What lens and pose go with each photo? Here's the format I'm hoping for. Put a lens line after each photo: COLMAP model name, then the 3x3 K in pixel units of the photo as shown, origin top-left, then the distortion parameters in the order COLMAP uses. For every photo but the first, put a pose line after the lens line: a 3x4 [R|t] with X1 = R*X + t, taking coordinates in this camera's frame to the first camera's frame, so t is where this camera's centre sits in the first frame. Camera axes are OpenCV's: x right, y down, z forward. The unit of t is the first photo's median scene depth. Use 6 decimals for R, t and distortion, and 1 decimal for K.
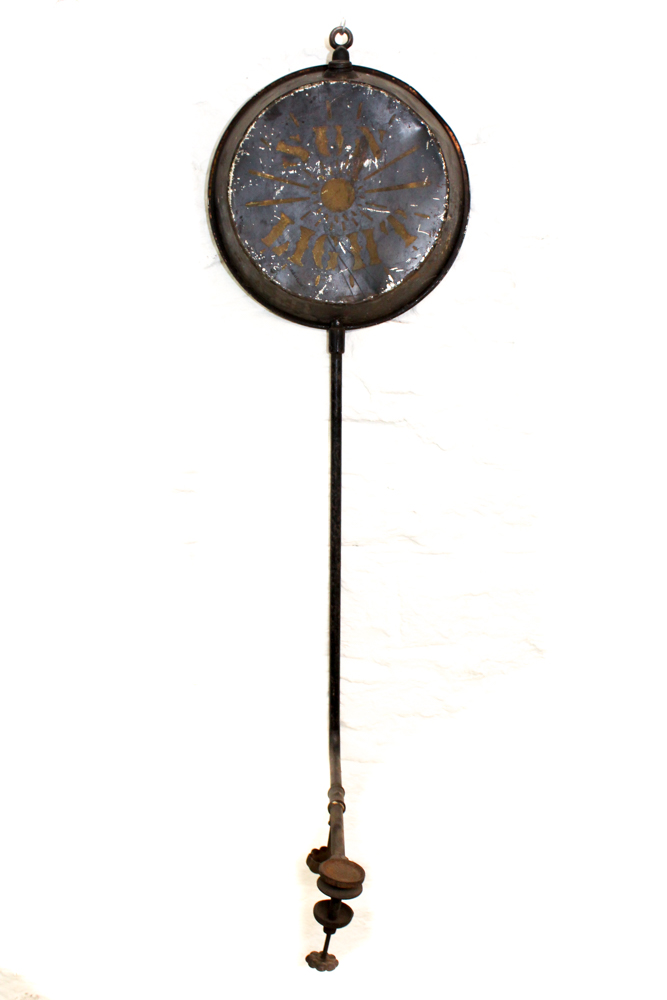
lens RADIAL K [[1051.3, 0, 335.4], [0, 1051.3, 498.9], [0, 0, 1]] dist [-0.086025, 0.000000]
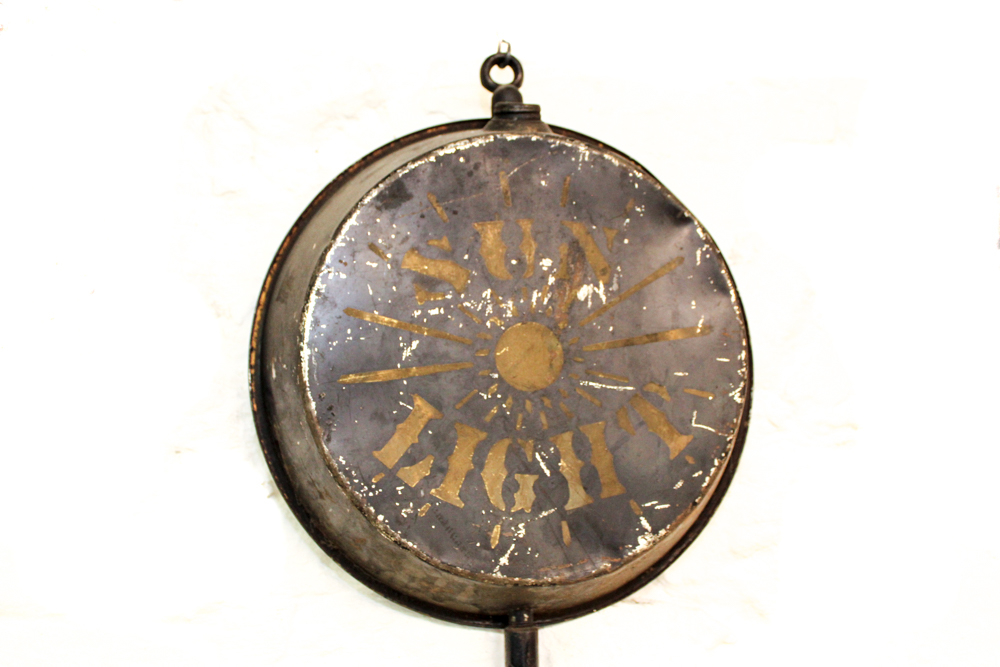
lens RADIAL K [[1162.9, 0, 498.1], [0, 1162.9, 332.5], [0, 0, 1]] dist [-0.066550, 0.000000]
pose [[0.988564, -0.017885, 0.149737, -0.092357], [0.063690, 0.949555, -0.307065, -0.137567], [-0.136691, 0.313090, 0.939835, 0.492951]]
